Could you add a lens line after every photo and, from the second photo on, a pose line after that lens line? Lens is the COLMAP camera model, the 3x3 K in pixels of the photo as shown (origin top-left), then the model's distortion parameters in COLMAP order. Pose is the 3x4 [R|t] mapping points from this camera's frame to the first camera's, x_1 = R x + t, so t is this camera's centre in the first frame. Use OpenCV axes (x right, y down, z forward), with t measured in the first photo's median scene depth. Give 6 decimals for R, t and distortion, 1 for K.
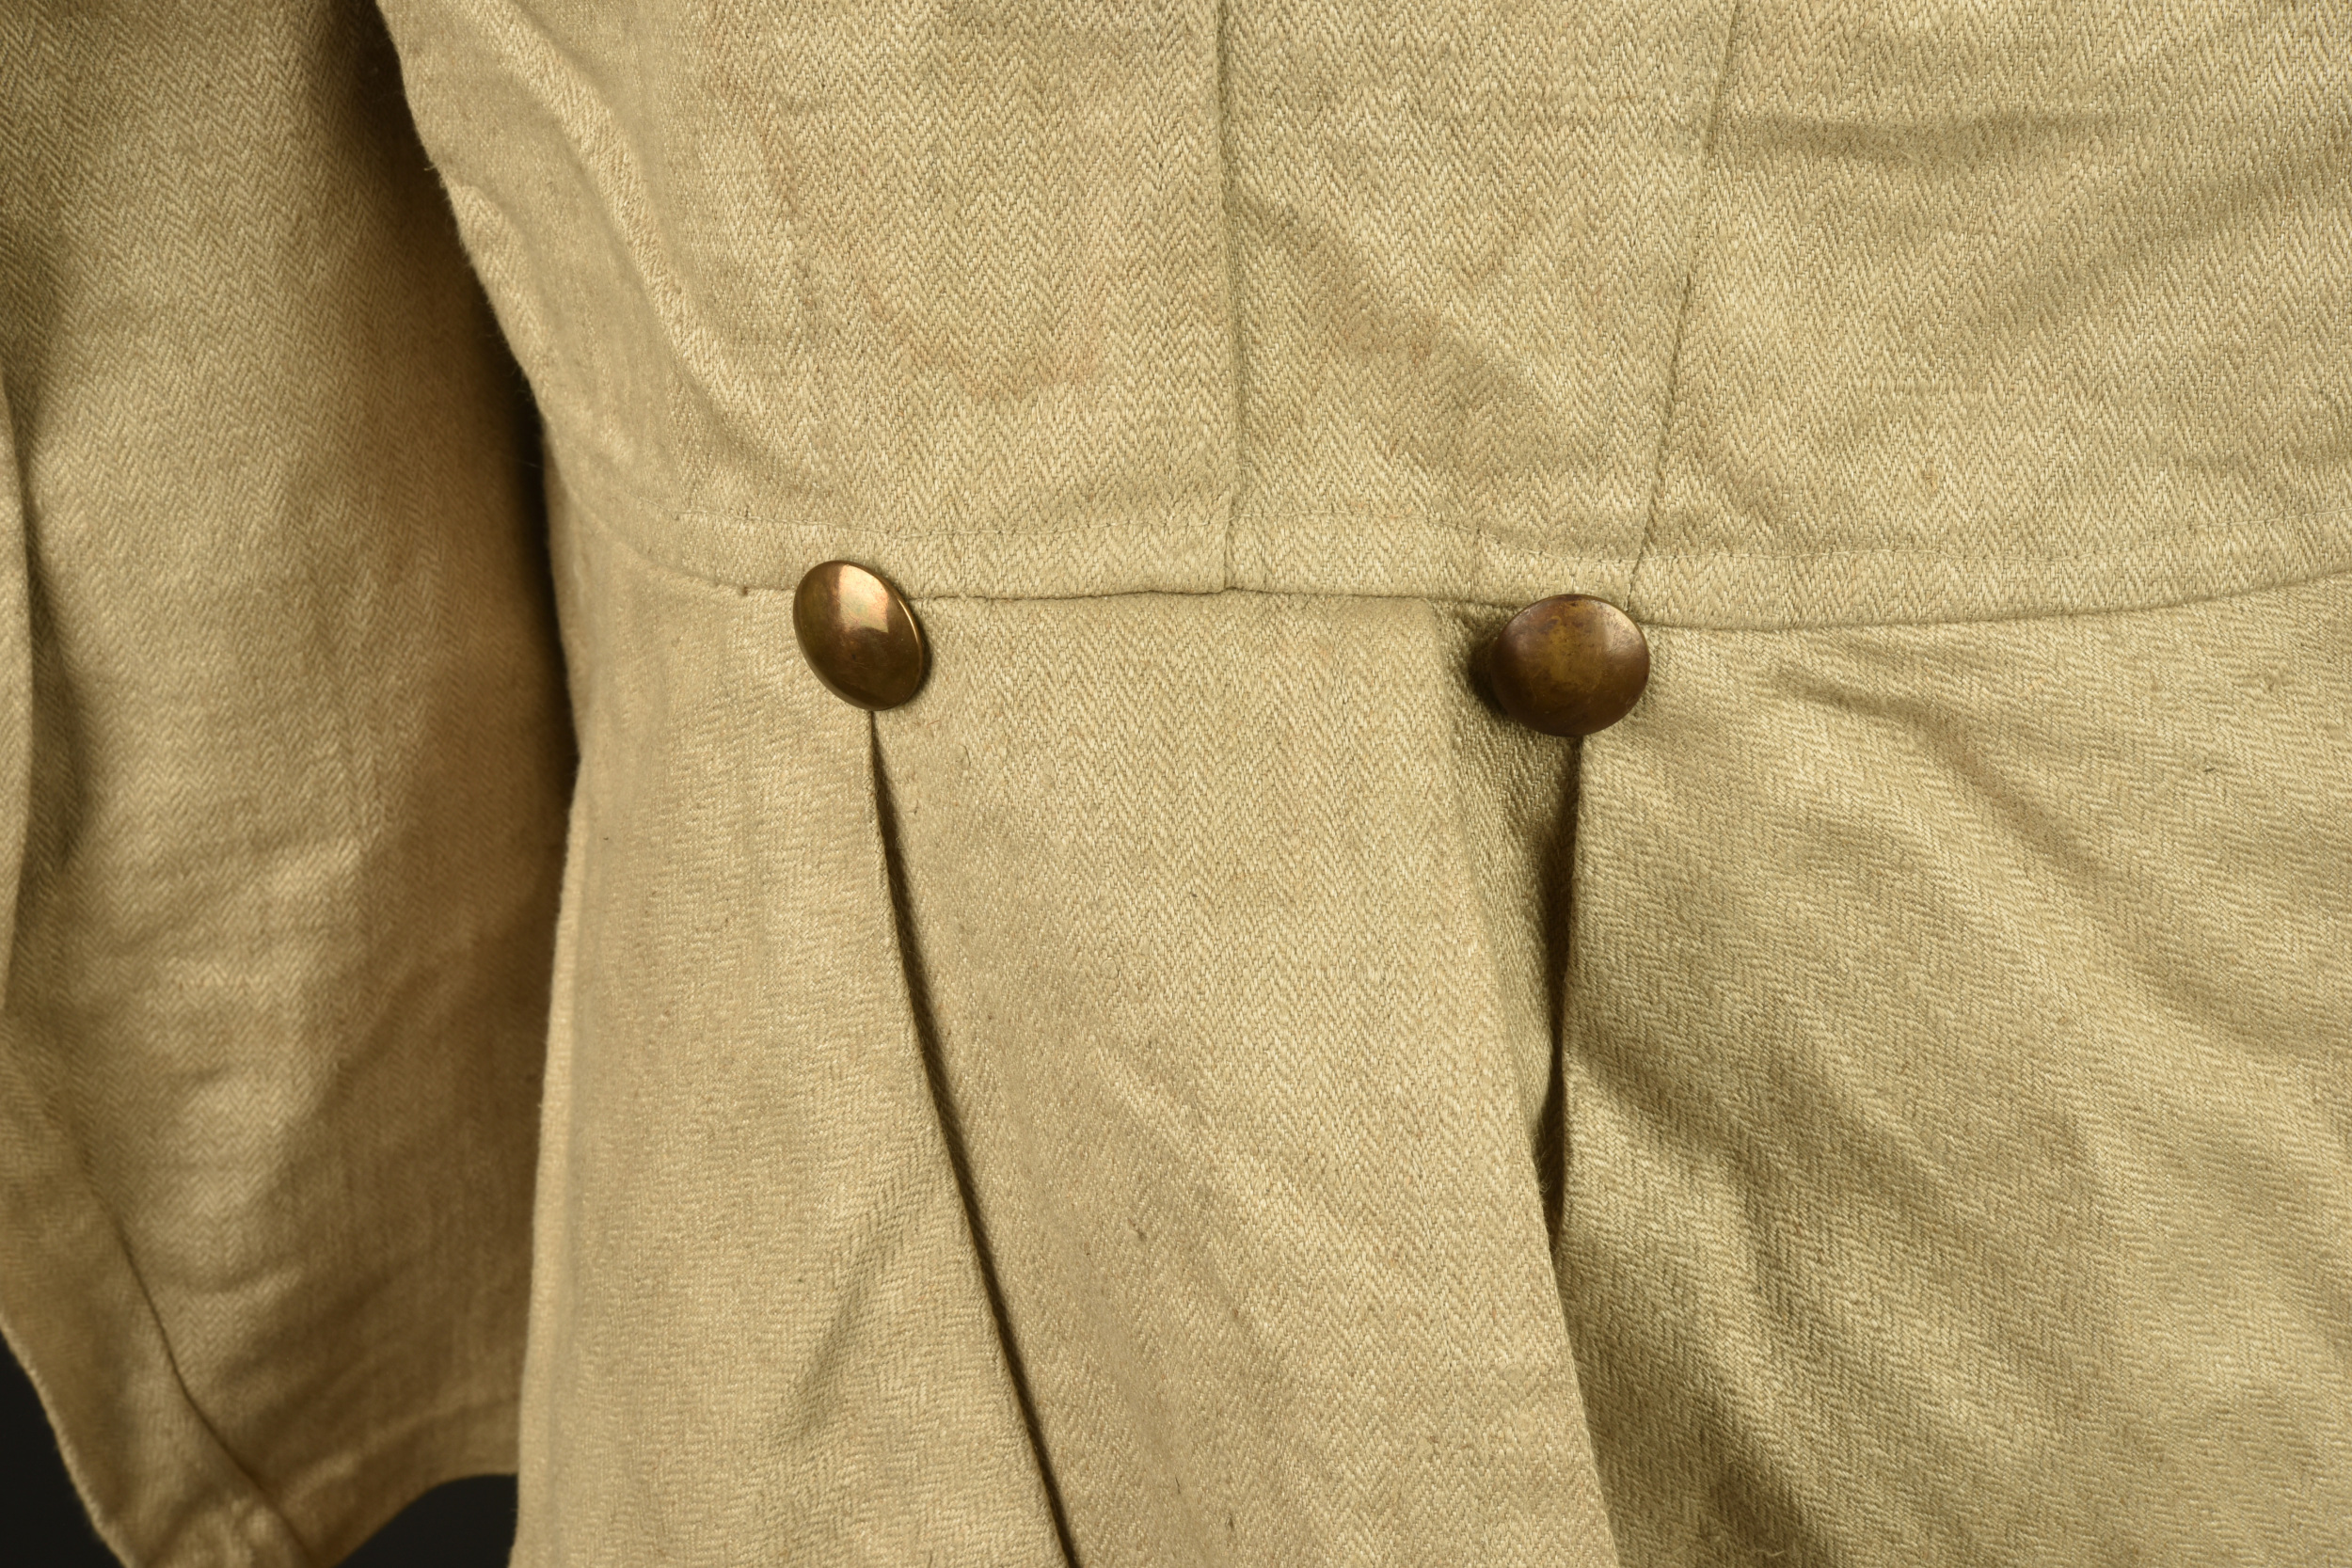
lens RADIAL K [[3968.9, 0, 1176.0], [0, 3968.9, 784.0], [0, 0, 1]] dist [0.009472, -0.009241]
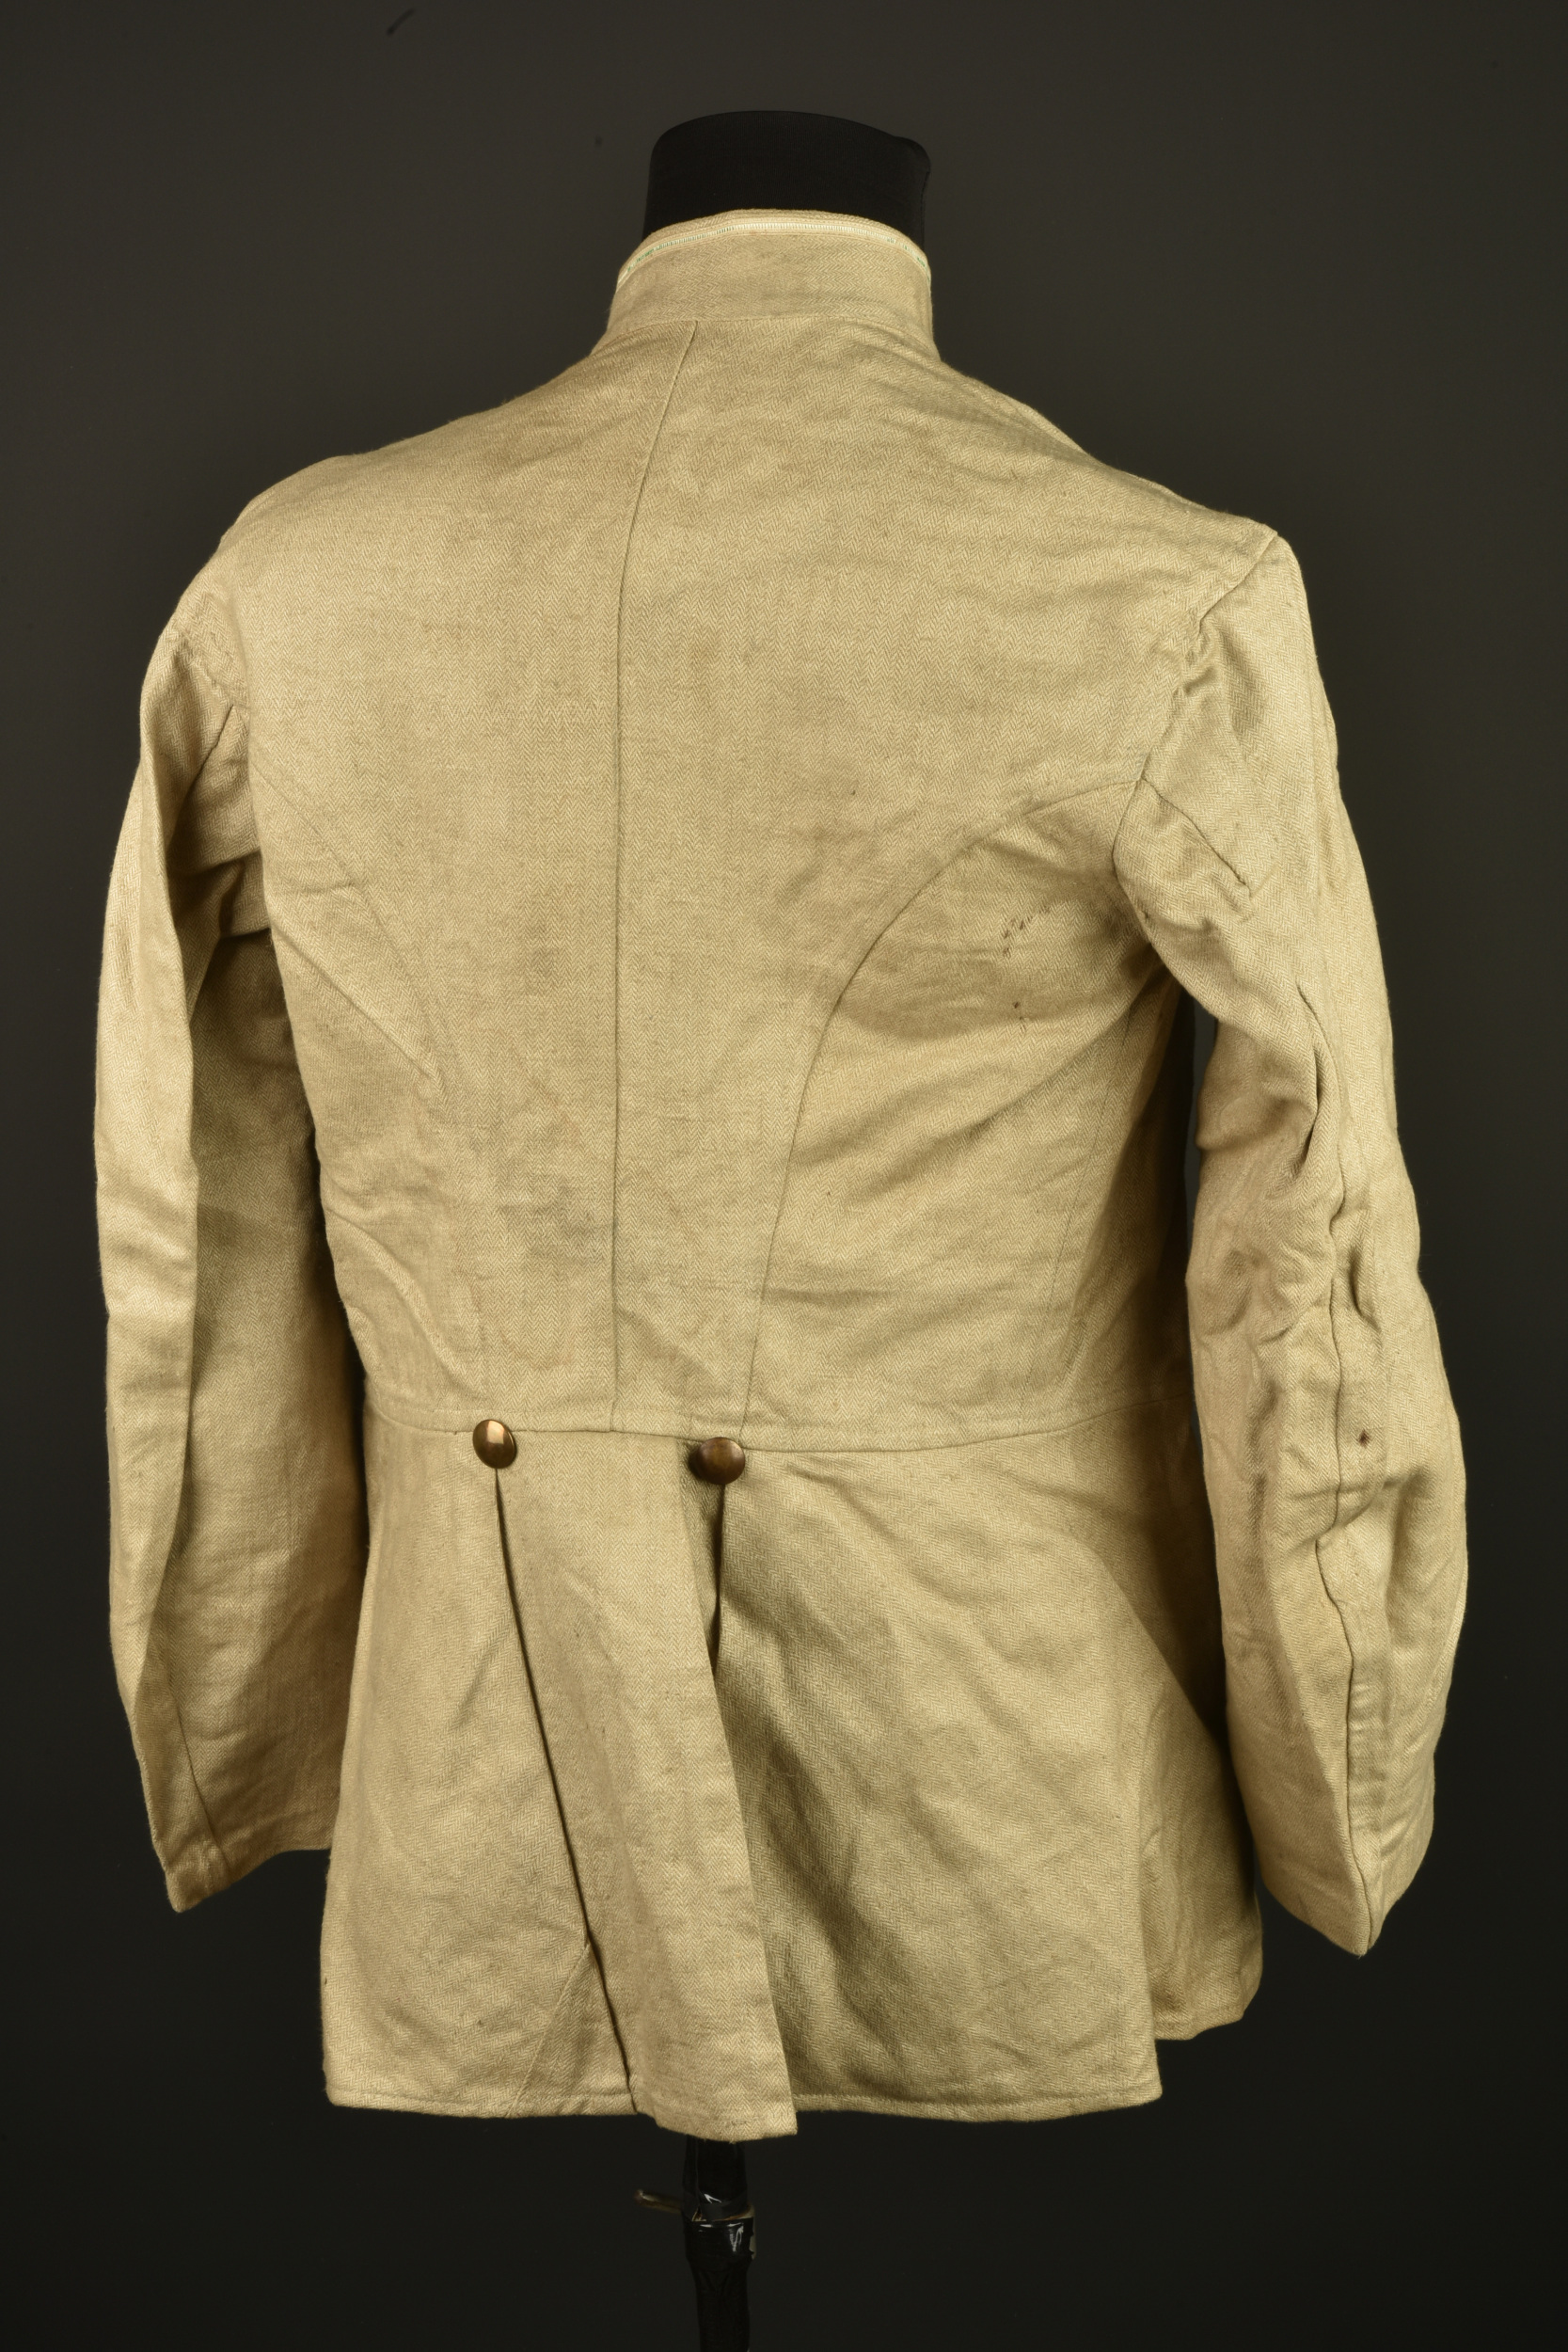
lens RADIAL K [[3968.9, 0, 784.0], [0, 3968.9, 1176.0], [0, 0, 1]] dist [0.009472, -0.009241]
pose [[0.999027, 0.027392, 0.034570, 0.034252], [-0.019182, 0.975607, -0.218686, 0.423128], [-0.039717, 0.217810, 0.975183, -2.048898]]
